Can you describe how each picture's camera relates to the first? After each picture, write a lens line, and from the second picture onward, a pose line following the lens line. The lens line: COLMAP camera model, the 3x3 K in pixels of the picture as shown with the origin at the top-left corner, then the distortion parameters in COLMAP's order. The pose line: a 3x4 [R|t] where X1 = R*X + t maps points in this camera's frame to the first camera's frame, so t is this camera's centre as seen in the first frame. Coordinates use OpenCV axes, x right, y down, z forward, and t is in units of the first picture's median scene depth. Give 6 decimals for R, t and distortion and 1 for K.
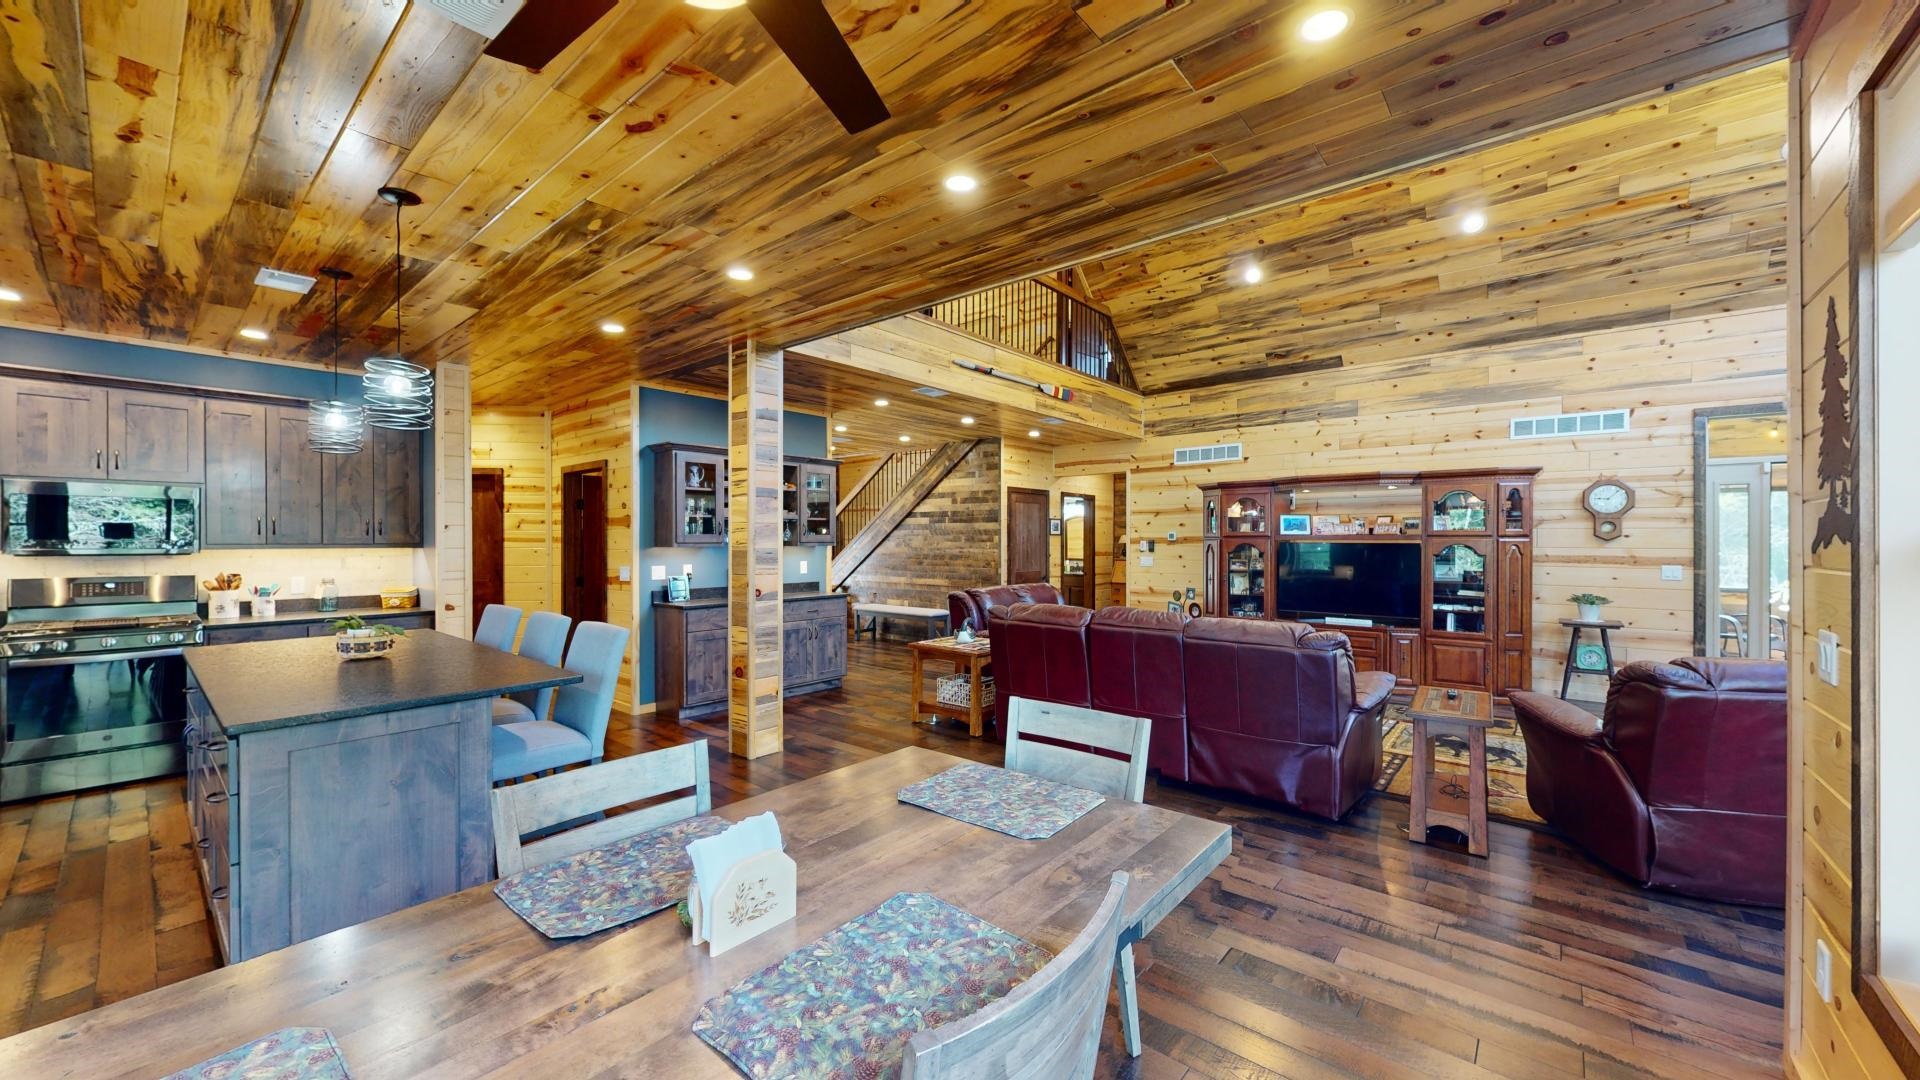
lens RADIAL K [[714.2, 0, 966.0], [0, 714.2, 548.9], [0, 0, 1]] dist [0.000358, -0.000021]
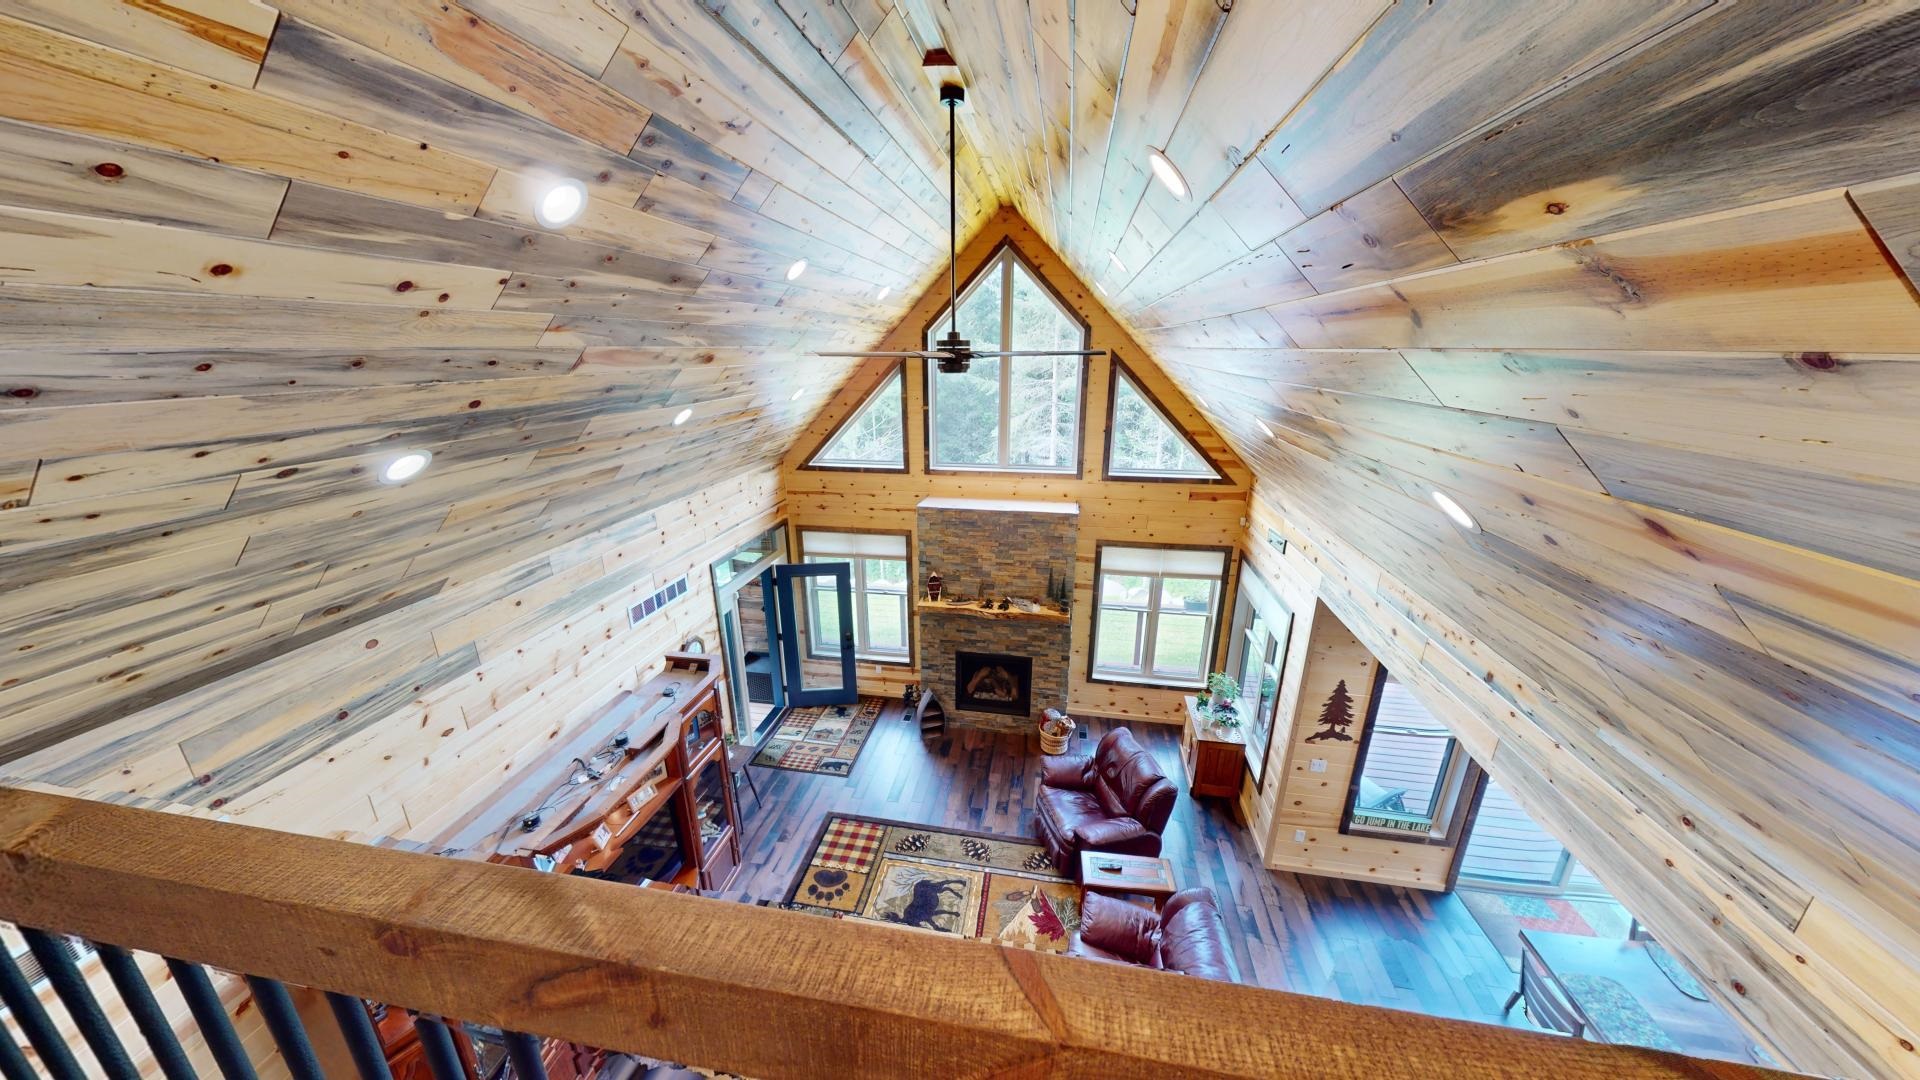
lens RADIAL K [[614.6, 0, 965.4], [0, 614.6, 503.7], [0, 0, 1]] dist [0.000015, -0.000003]
pose [[-0.511440, -0.217797, 0.831260, -0.051366], [0.007018, 0.966257, 0.257485, -0.447816], [-0.859290, 0.137522, -0.492654, 0.895327]]
